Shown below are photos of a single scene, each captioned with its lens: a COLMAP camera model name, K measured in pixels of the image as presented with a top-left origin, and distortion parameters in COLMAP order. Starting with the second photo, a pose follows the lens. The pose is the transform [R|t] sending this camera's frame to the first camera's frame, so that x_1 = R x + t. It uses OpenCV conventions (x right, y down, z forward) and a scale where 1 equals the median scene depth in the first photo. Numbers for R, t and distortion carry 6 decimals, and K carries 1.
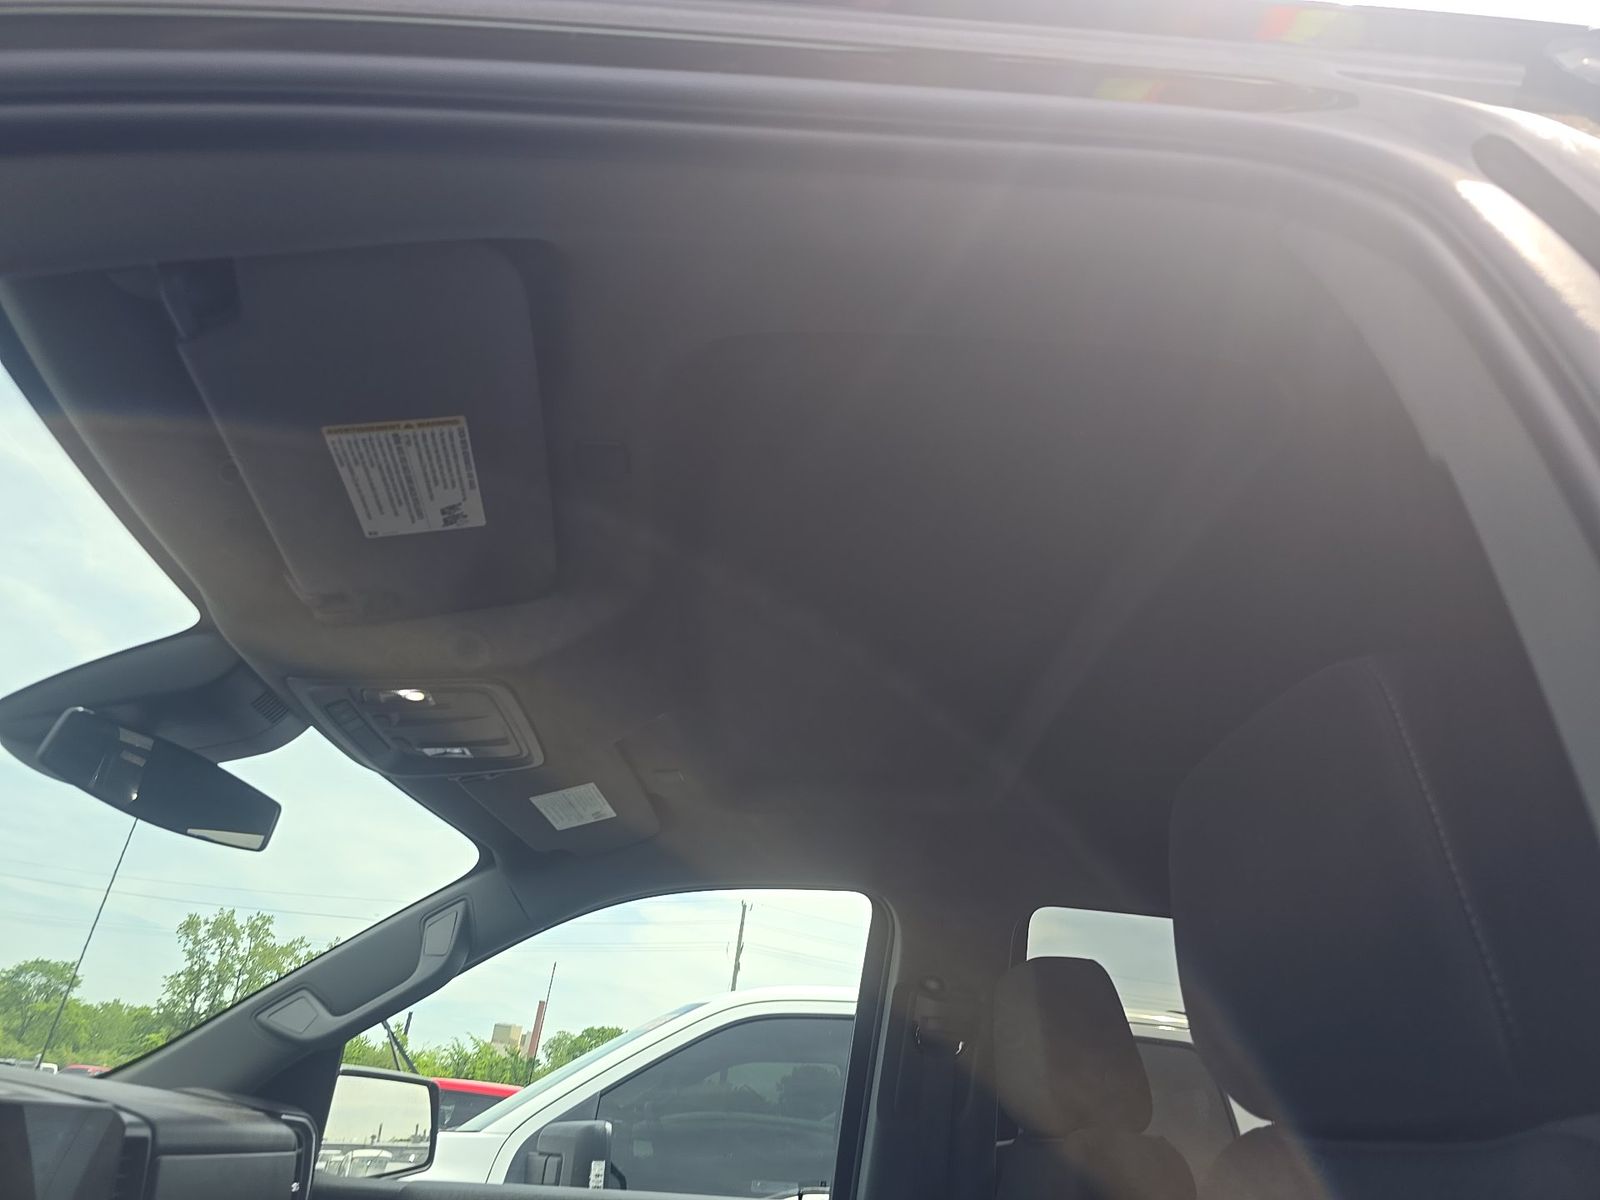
lens RADIAL K [[1045.9, 0, 806.7], [0, 1045.9, 609.7], [0, 0, 1]] dist [0.073397, -0.086087]
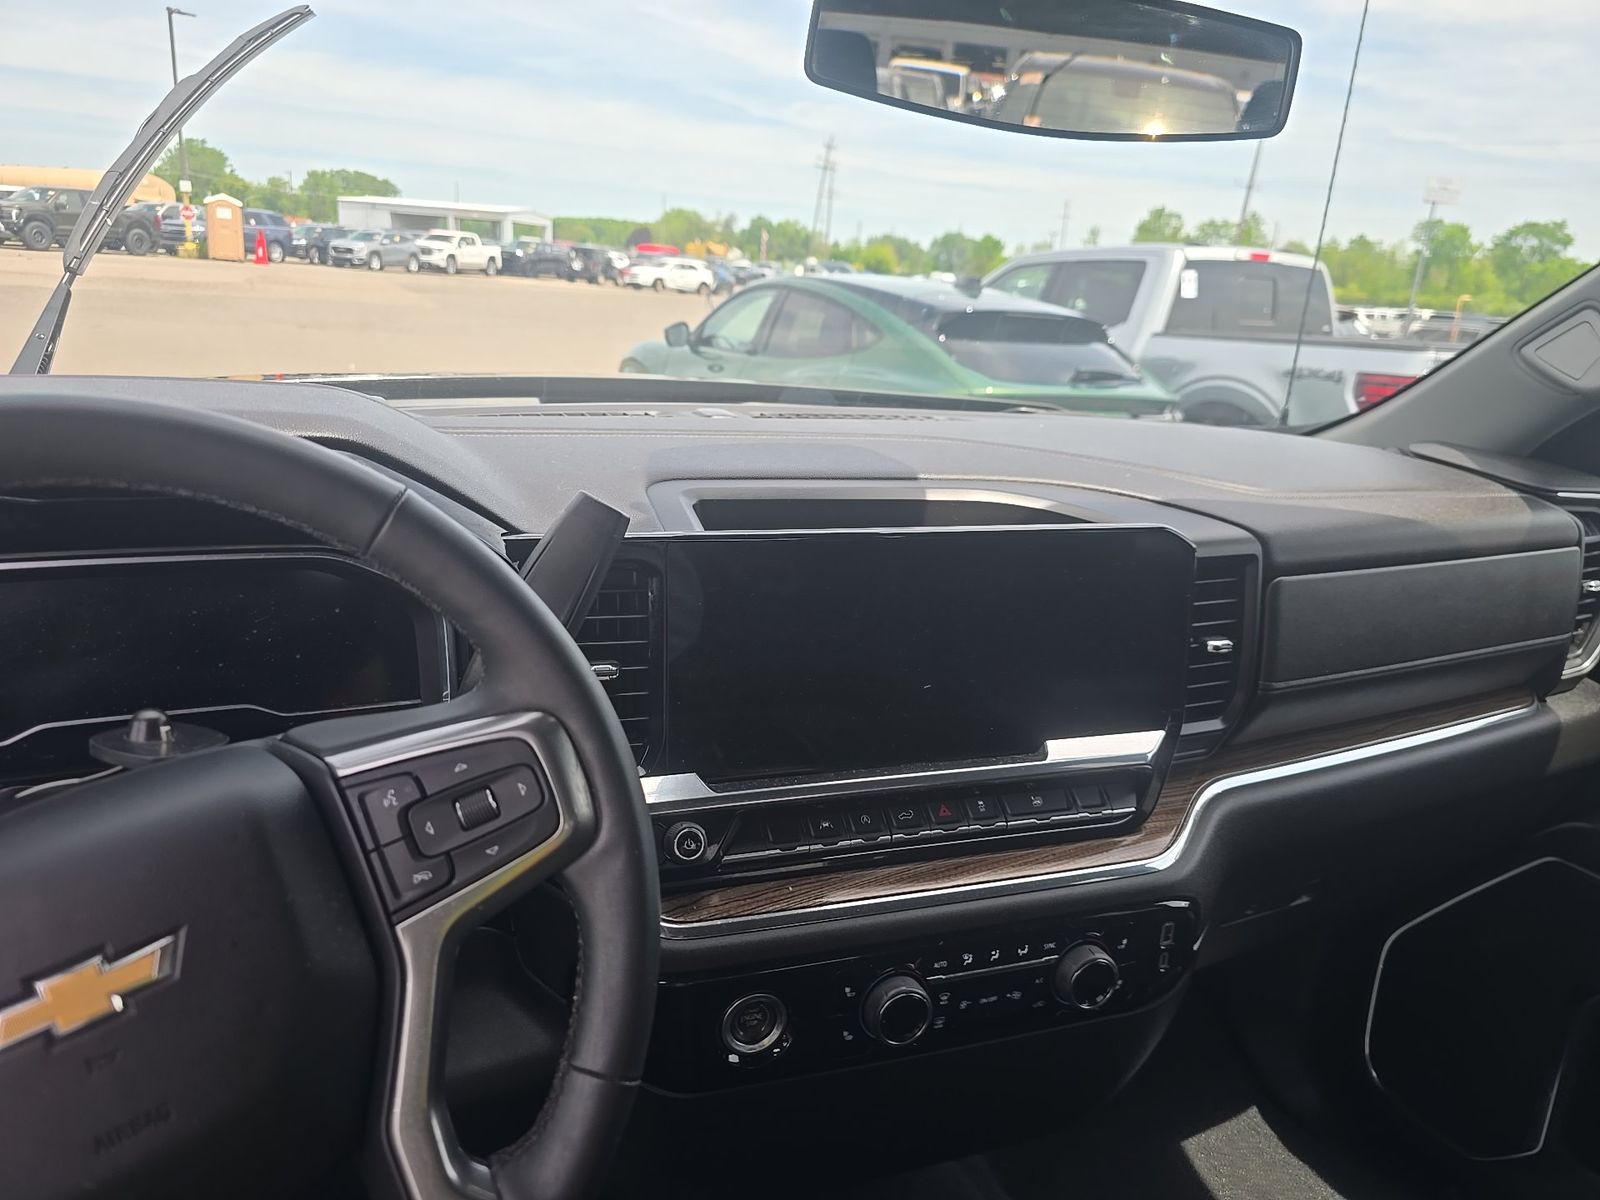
lens RADIAL K [[1045.9, 0, 806.7], [0, 1045.9, 609.7], [0, 0, 1]] dist [0.073397, -0.086087]
pose [[0.374308, 0.224106, -0.899817, -0.043848], [0.387532, 0.843753, 0.371350, 0.094066], [0.842444, -0.487707, 0.228975, 0.387409]]
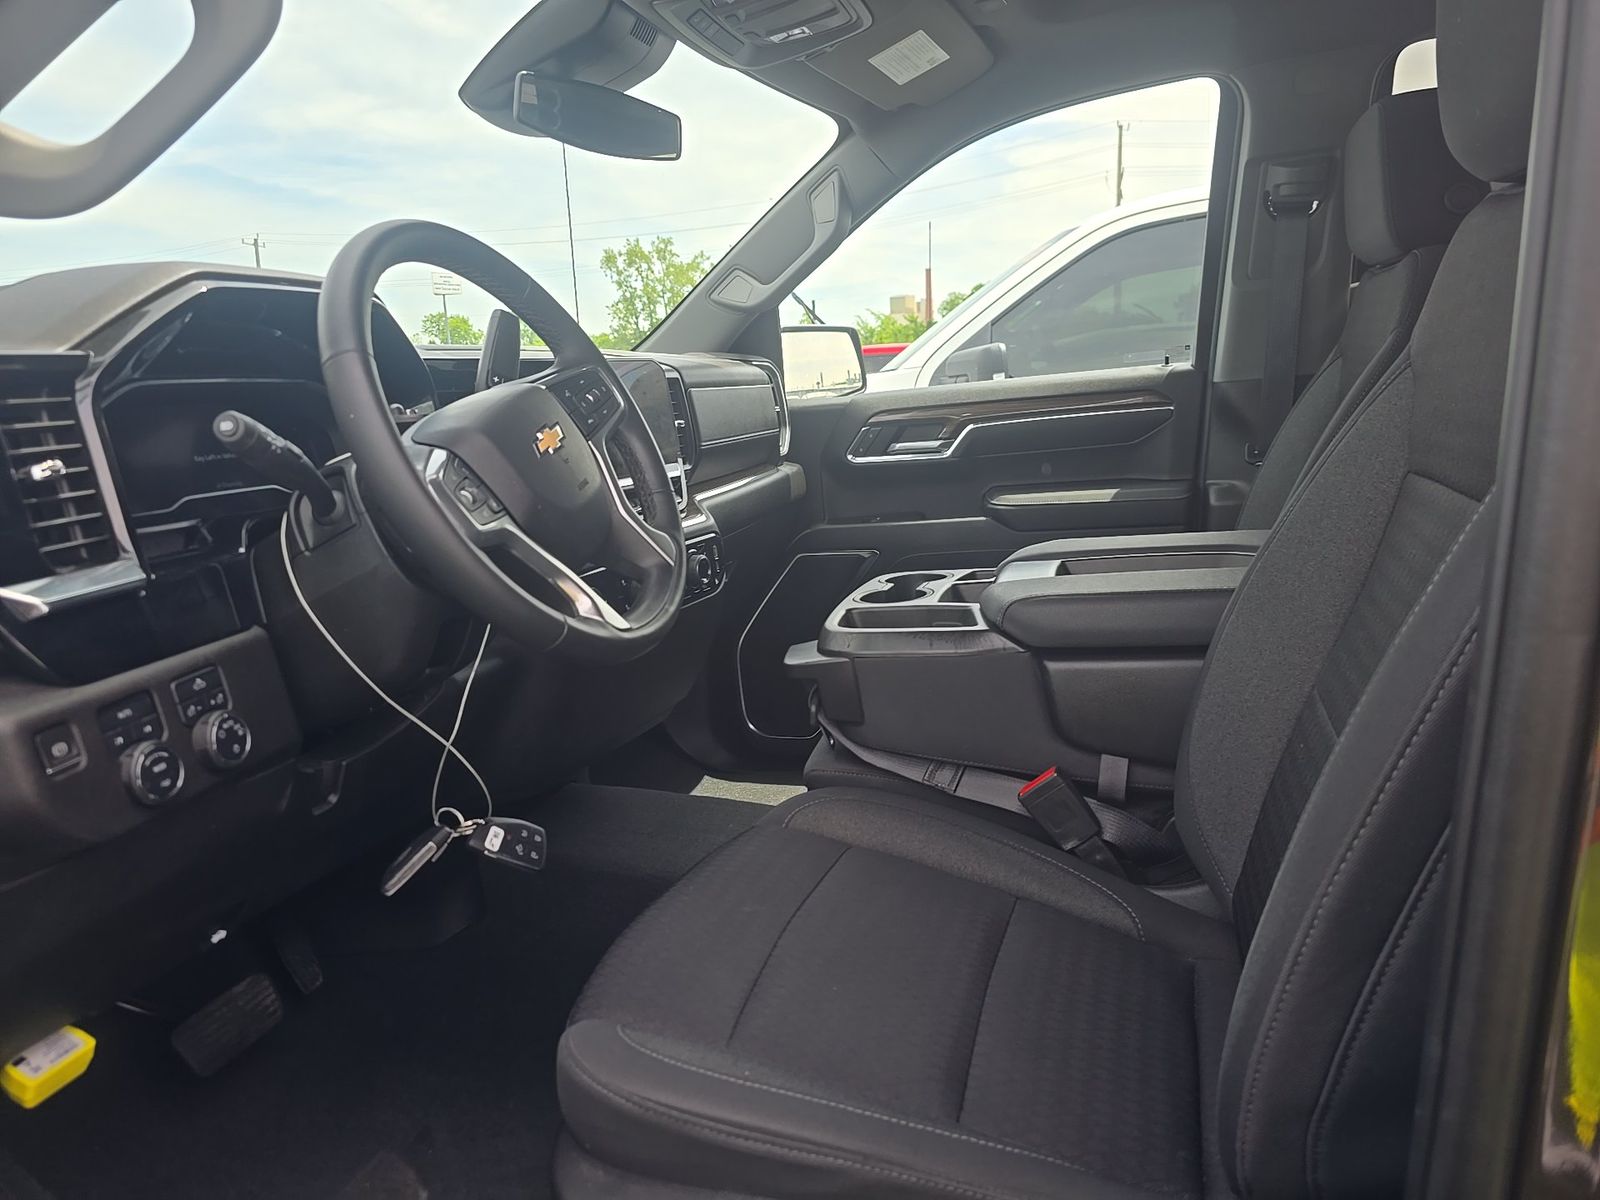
lens RADIAL K [[1045.9, 0, 806.7], [0, 1045.9, 609.7], [0, 0, 1]] dist [0.073397, -0.086087]
pose [[0.927429, -0.063558, -0.368559, 0.039930], [0.280997, 0.768744, 0.574520, -0.027703], [0.246813, -0.636390, 0.730815, -0.155148]]
